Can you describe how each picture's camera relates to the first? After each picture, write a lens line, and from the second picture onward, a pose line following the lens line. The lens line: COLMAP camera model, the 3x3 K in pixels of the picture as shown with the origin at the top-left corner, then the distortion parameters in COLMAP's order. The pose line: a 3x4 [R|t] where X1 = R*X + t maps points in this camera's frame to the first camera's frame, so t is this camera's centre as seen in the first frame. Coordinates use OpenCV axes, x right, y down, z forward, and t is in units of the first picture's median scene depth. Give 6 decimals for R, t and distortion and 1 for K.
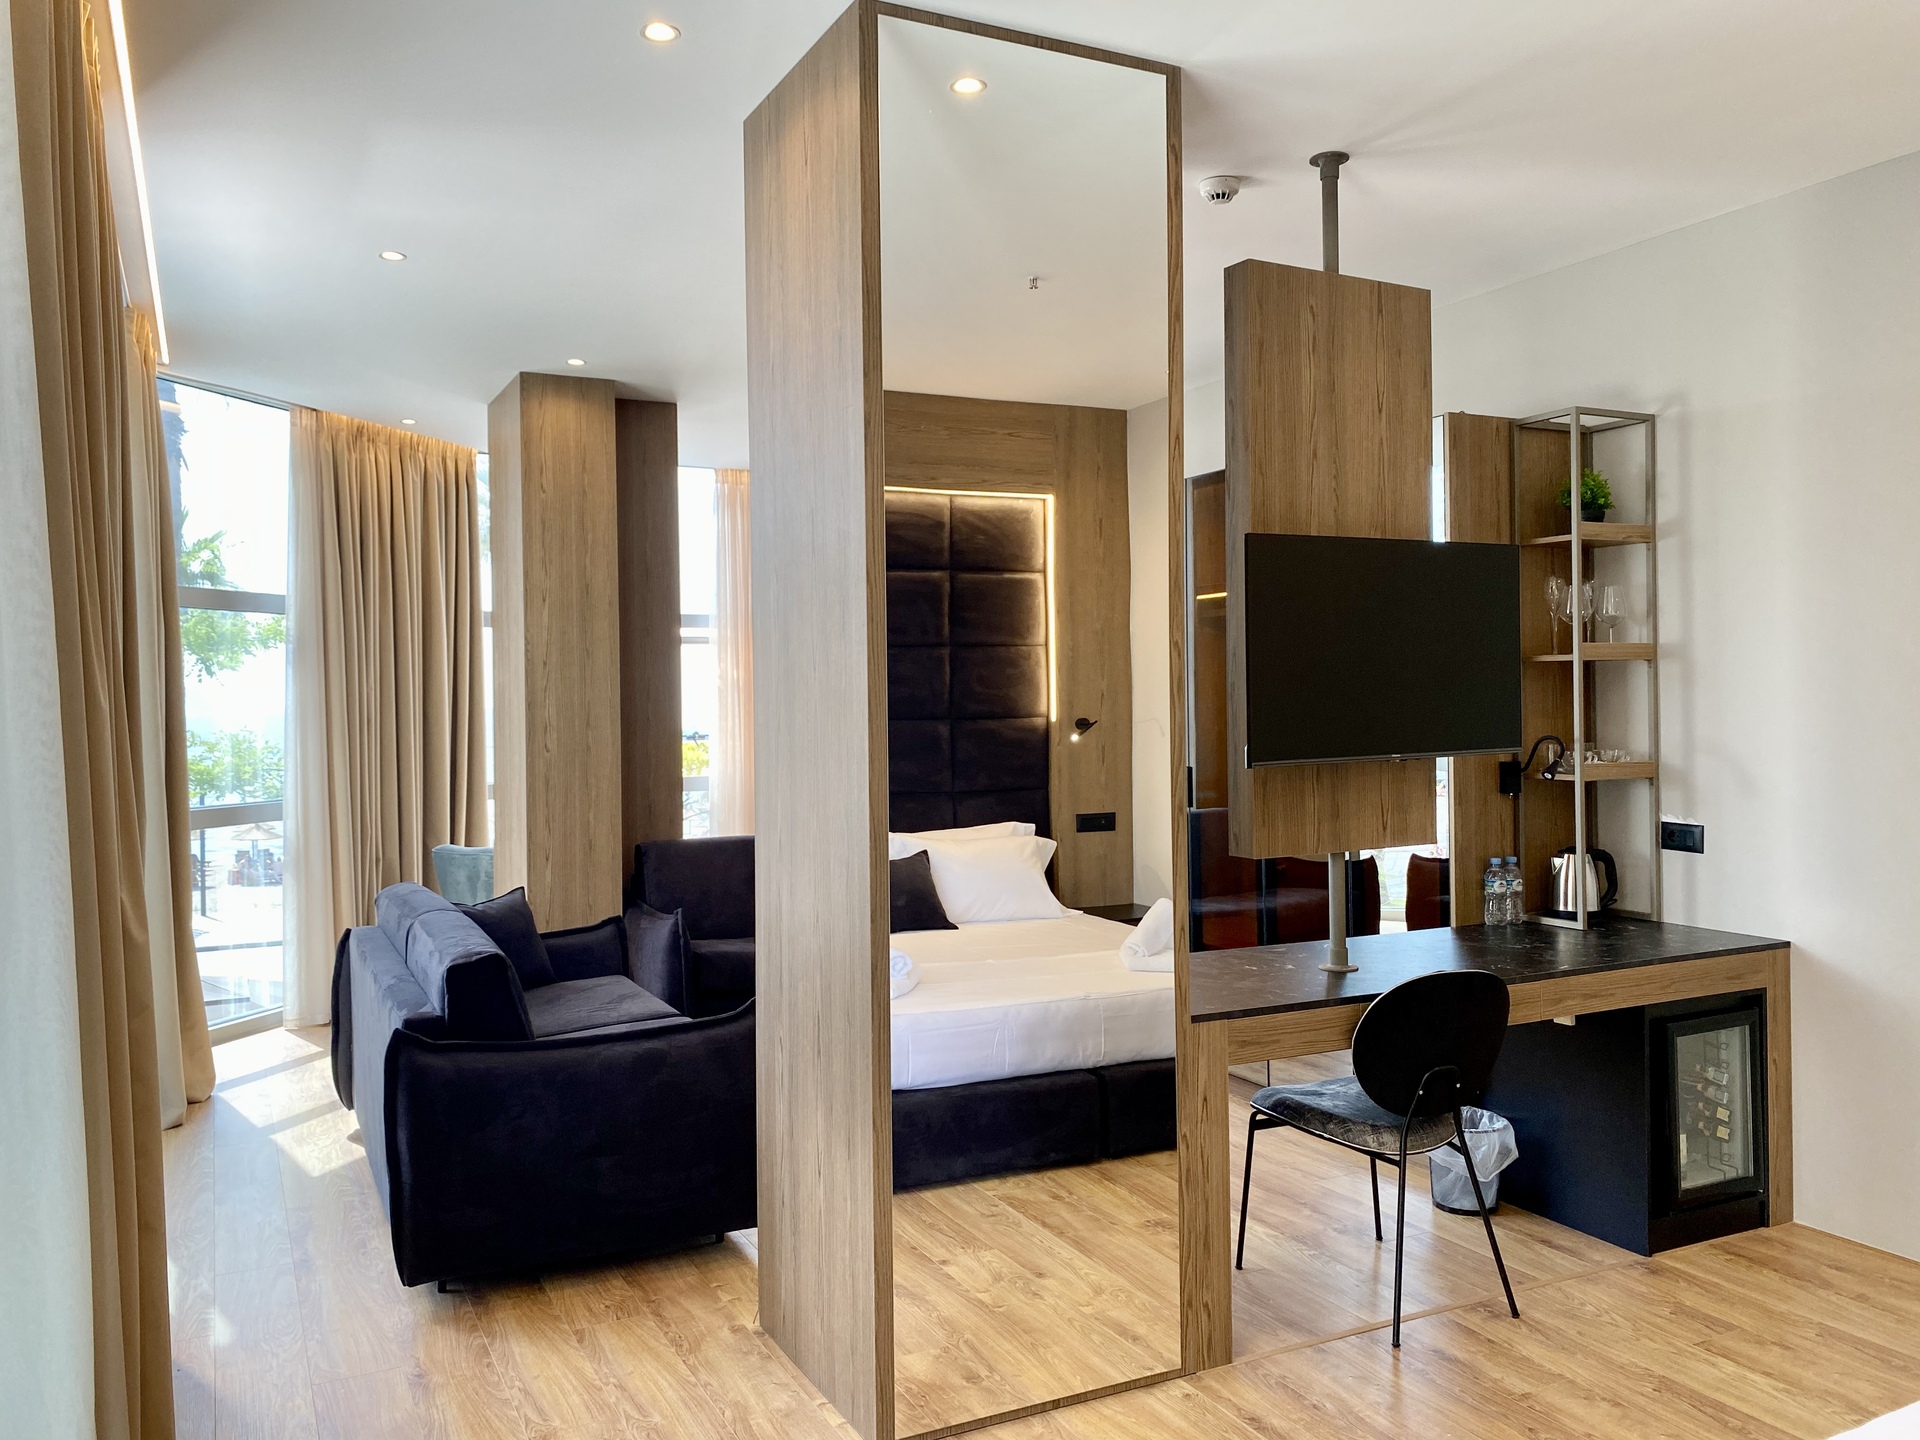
lens RADIAL K [[1473.3, 0, 958.0], [0, 1473.3, 728.2], [0, 0, 1]] dist [-0.004270, -0.007326]
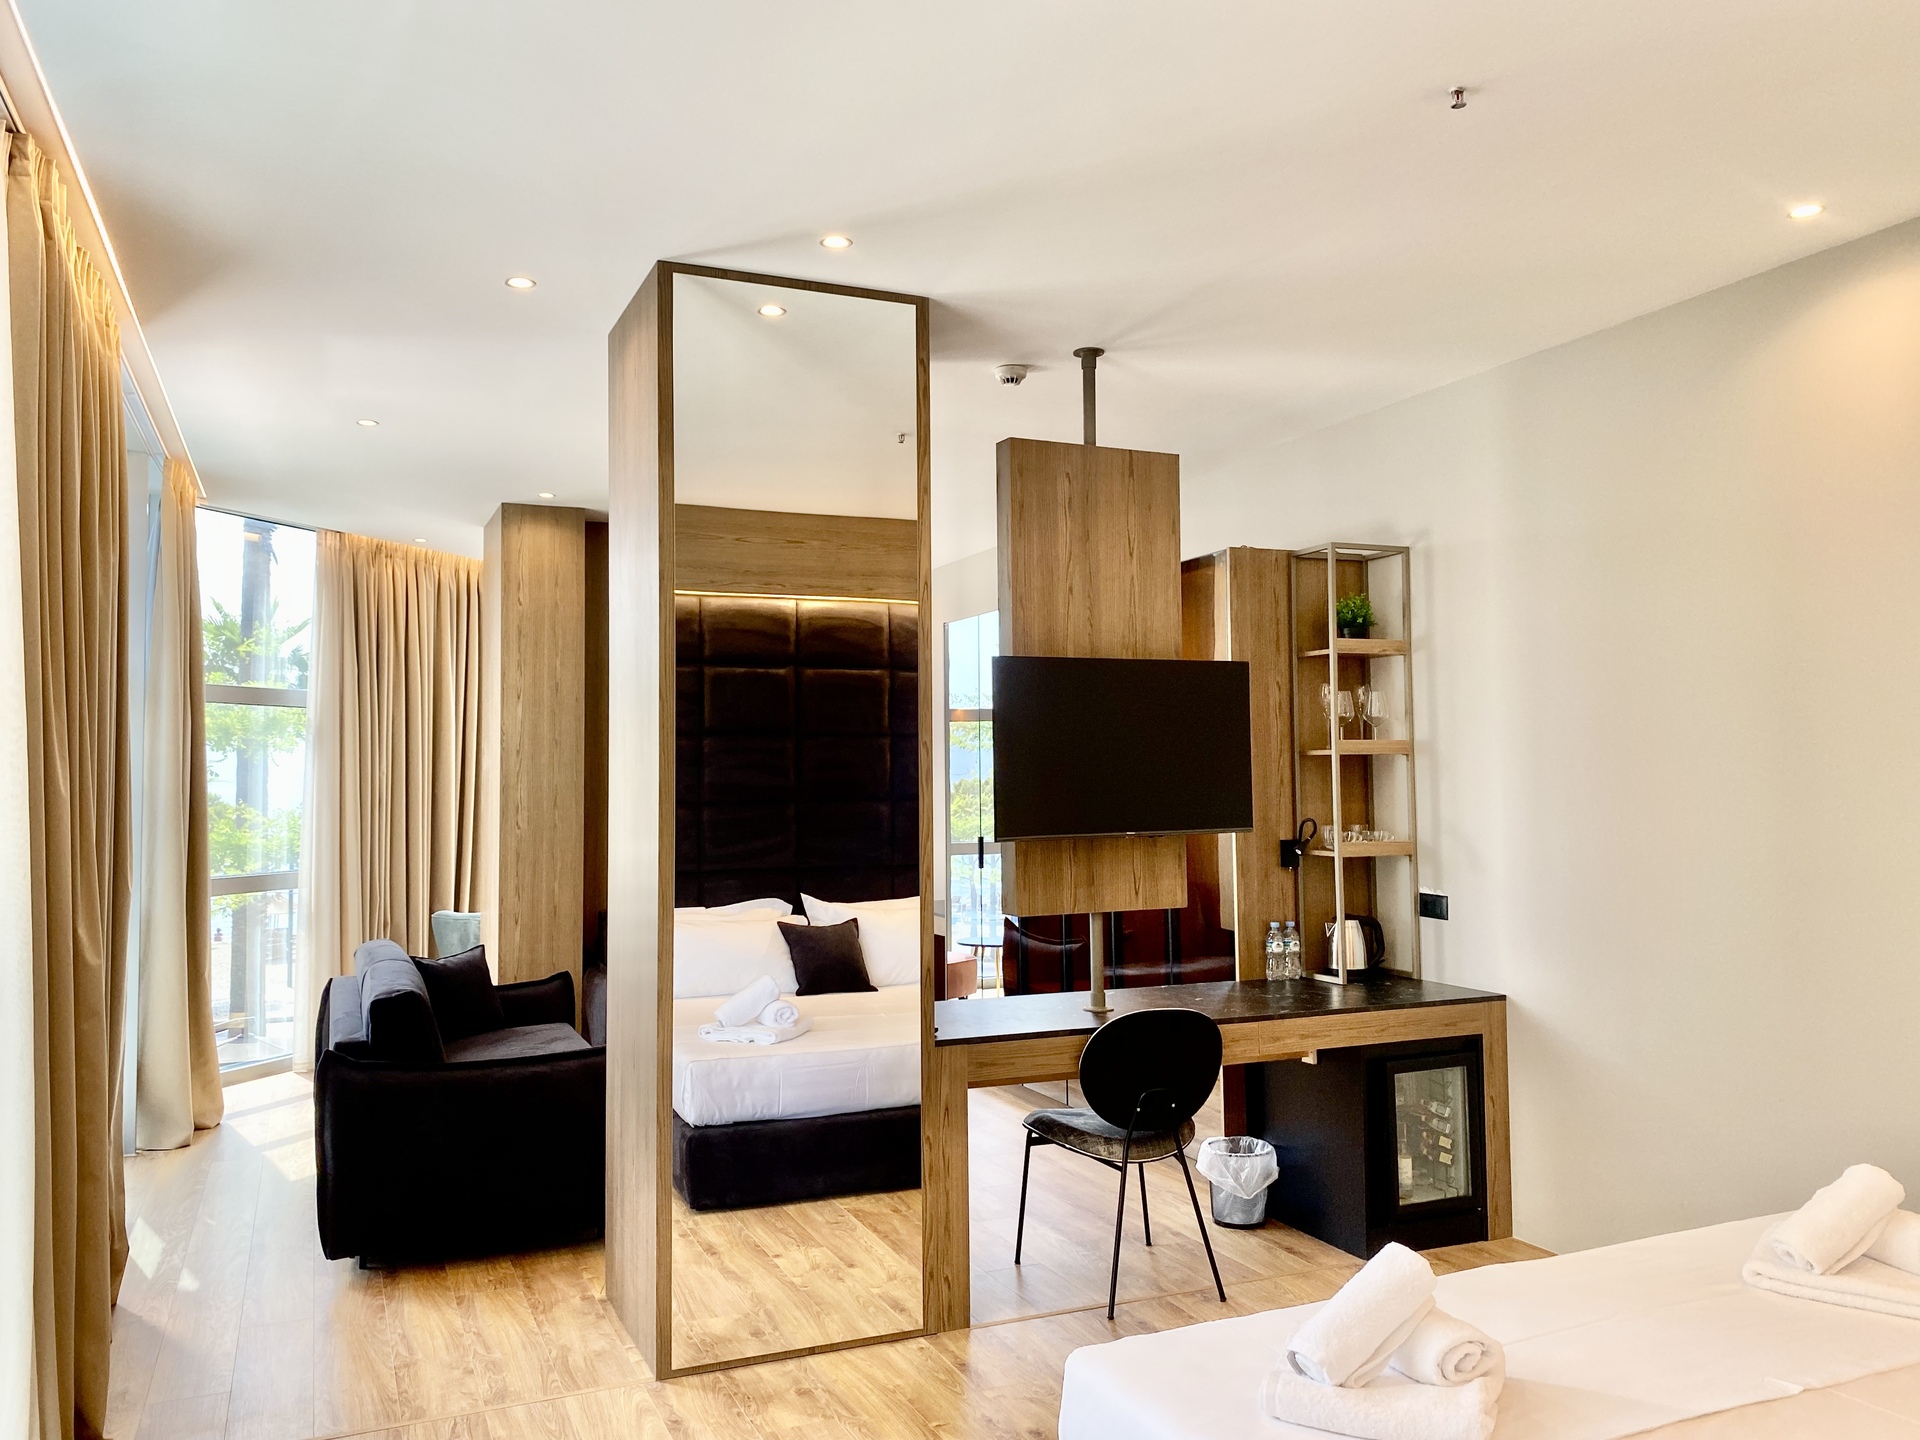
lens RADIAL K [[1454.2, 0, 960.0], [0, 1454.2, 720.0], [0, 0, 1]] dist [-0.008016, -0.011627]
pose [[0.998981, 0.001779, -0.045102, 0.182969], [-0.004534, 0.998125, -0.061043, -0.001462], [0.044909, 0.061186, 0.997116, -0.191485]]
